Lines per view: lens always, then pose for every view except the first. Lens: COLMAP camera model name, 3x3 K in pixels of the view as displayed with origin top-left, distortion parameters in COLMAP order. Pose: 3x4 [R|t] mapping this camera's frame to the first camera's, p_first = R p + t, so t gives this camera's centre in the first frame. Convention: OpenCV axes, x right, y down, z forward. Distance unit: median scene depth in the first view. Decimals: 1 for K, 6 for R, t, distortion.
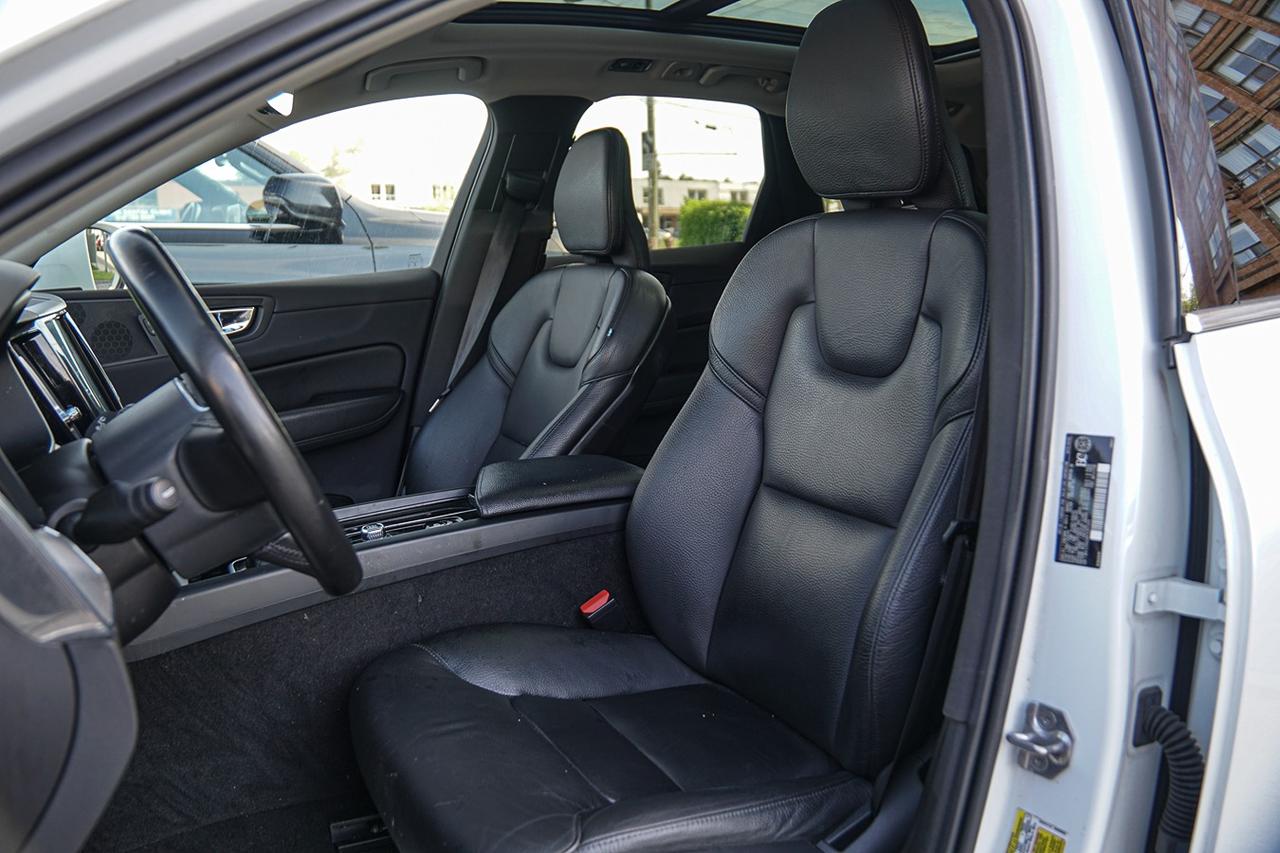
lens RADIAL K [[1004.4, 0, 640.2], [0, 1004.4, 426.6], [0, 0, 1]] dist [-0.128007, 0.093558]
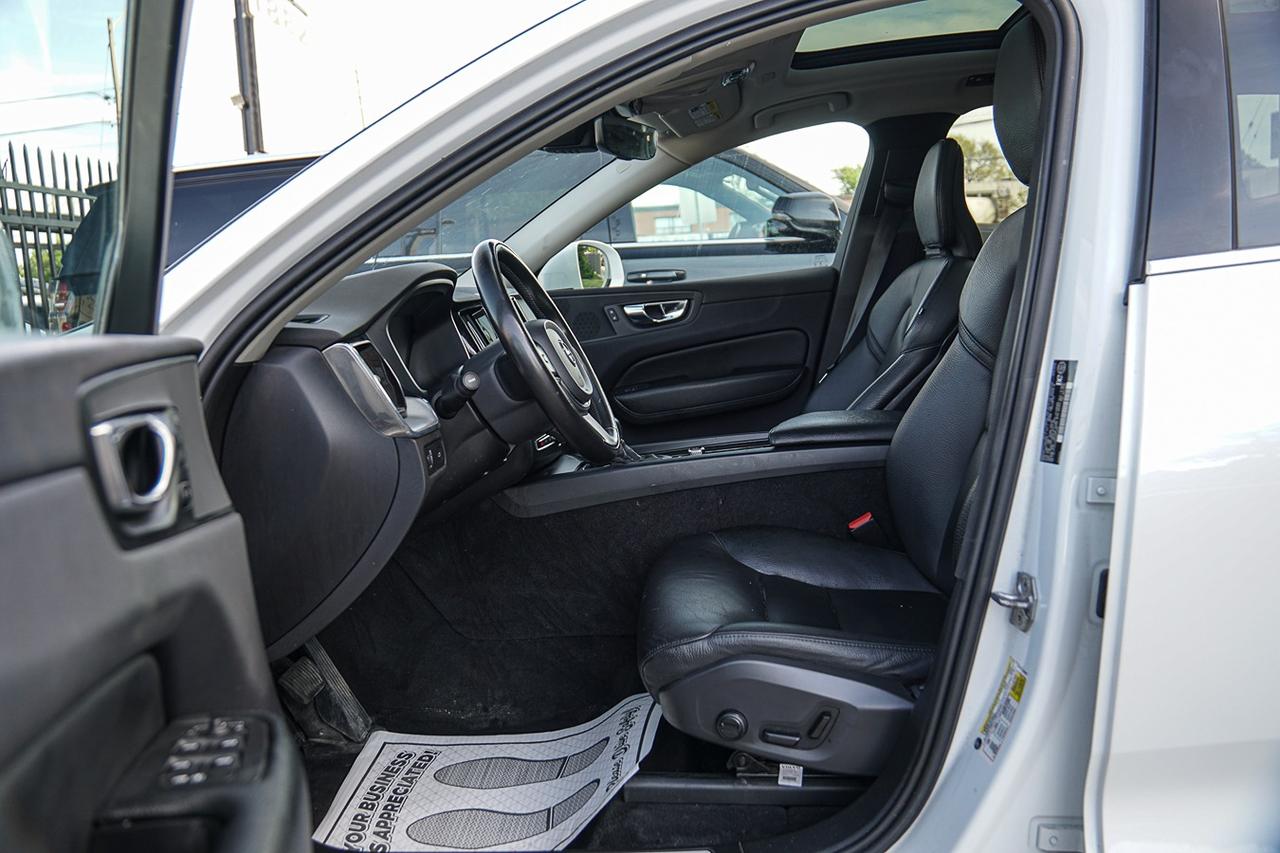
lens RADIAL K [[1004.4, 0, 640.6], [0, 1004.4, 420.4], [0, 0, 1]] dist [-0.128007, 0.093558]
pose [[0.836670, 0.034243, -0.546636, 0.292206], [-0.044206, 0.999010, -0.005081, 0.048904], [0.545921, 0.028416, 0.837355, -0.147052]]
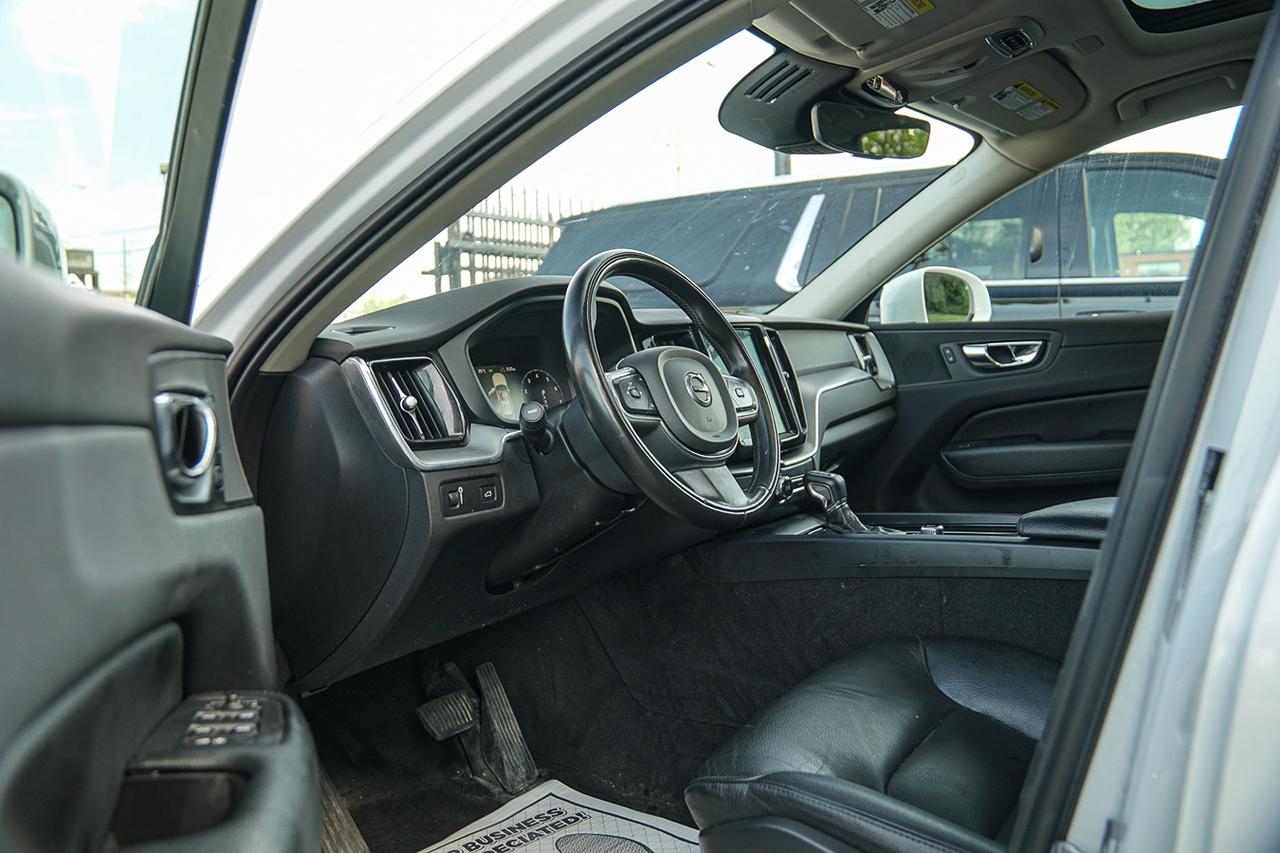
lens RADIAL K [[1004.4, 0, 634.7], [0, 1004.4, 430.3], [0, 0, 1]] dist [-0.128007, 0.093558]
pose [[0.443304, 0.075854, -0.893156, 0.367076], [-0.136275, 0.990534, 0.016486, 0.016231], [0.885952, 0.114407, 0.449444, 0.149048]]
